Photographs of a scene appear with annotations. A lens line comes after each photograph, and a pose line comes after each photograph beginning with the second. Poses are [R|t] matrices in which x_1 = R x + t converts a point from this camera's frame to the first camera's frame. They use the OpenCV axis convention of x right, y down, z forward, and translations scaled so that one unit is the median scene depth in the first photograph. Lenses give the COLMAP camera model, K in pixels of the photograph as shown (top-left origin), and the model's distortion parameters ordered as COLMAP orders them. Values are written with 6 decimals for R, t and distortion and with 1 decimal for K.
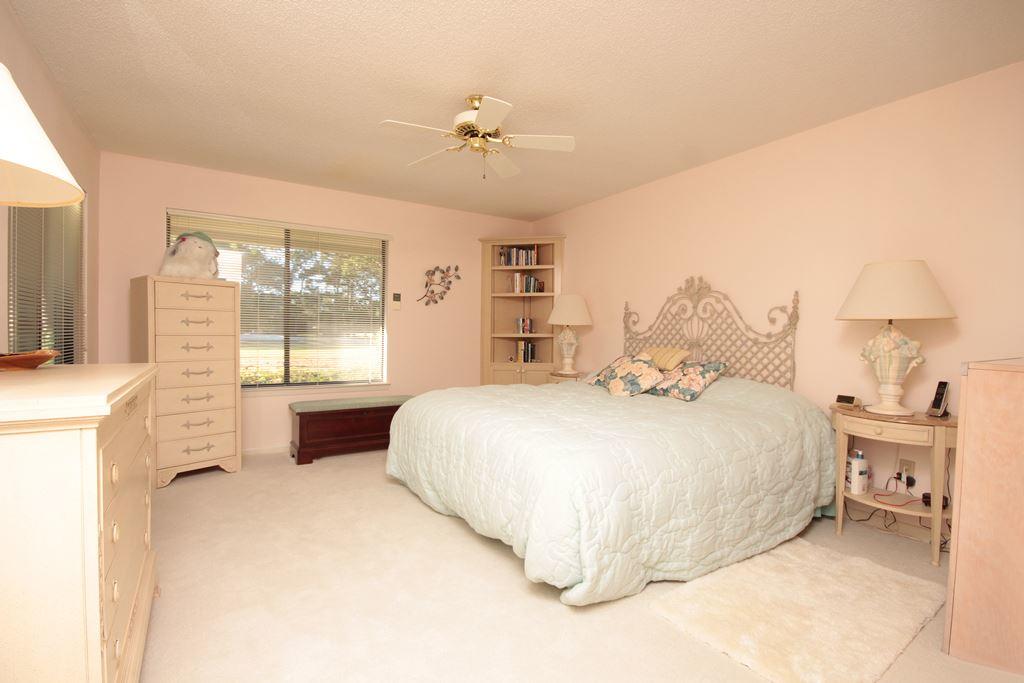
lens RADIAL K [[475.8, 0, 513.5], [0, 475.8, 337.8], [0, 0, 1]] dist [0.010493, -0.000611]
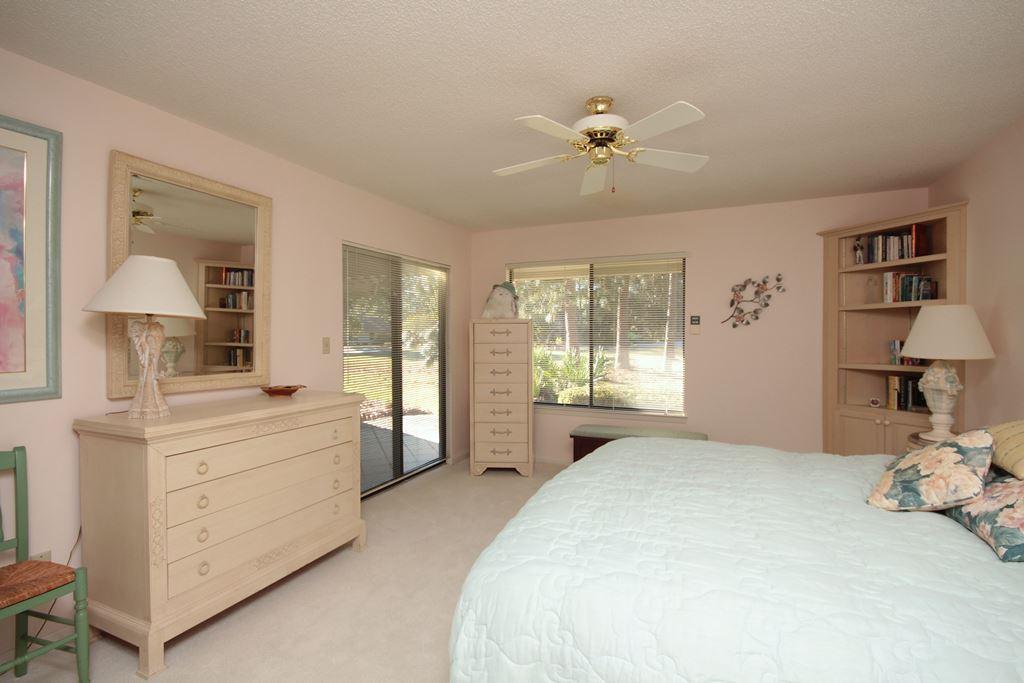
lens RADIAL K [[475.8, 0, 517.5], [0, 475.8, 340.5], [0, 0, 1]] dist [0.010493, -0.000611]
pose [[0.559703, -0.002985, -0.828688, 0.339080], [-0.001245, 0.999989, -0.004443, -0.048322], [0.828692, 0.003518, 0.559693, 0.259885]]
